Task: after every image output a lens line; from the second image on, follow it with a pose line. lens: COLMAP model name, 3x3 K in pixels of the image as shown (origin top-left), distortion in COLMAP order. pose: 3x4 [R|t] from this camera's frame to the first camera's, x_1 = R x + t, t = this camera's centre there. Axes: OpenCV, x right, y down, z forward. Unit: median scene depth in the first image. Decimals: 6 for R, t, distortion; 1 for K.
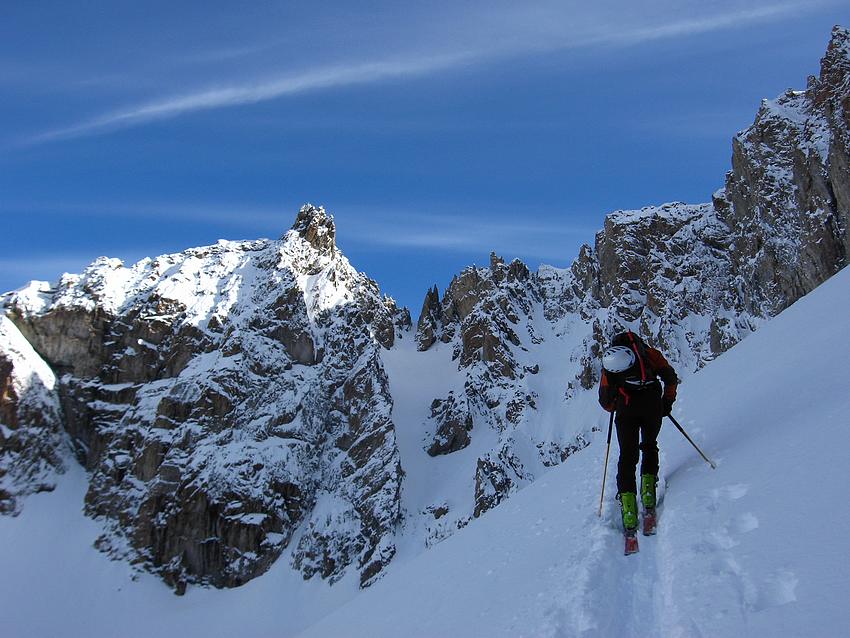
lens RADIAL K [[887.6, 0, 425.0], [0, 887.6, 319.0], [0, 0, 1]] dist [-0.125118, 0.028384]
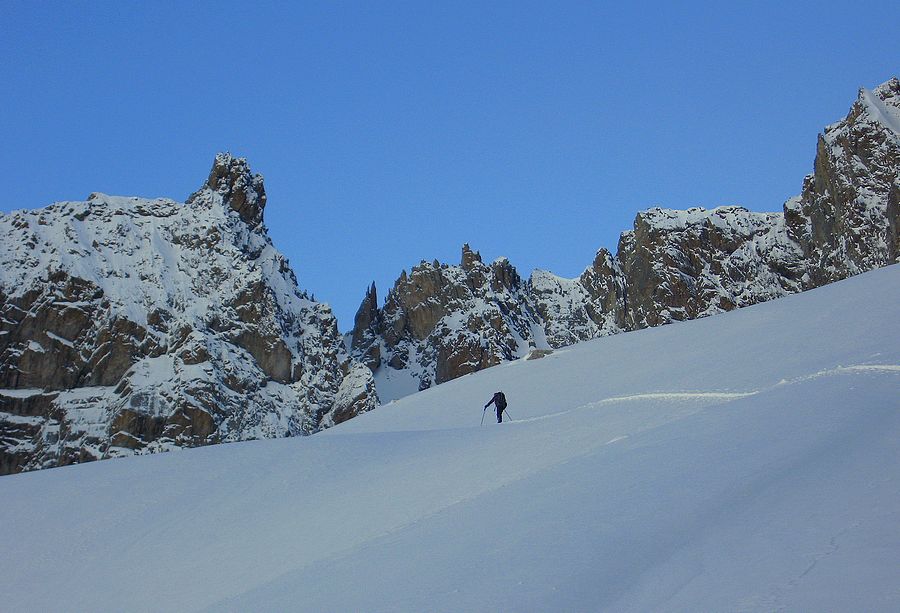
lens RADIAL K [[2777.6, 0, 450.0], [0, 2777.6, 306.5], [0, 0, 1]] dist [0.009351, -2.517236]
pose [[0.965581, 0.085649, 0.245595, -0.579642], [-0.084146, 0.996315, -0.016625, 0.012530], [-0.246113, -0.004613, 0.969230, -1.369109]]
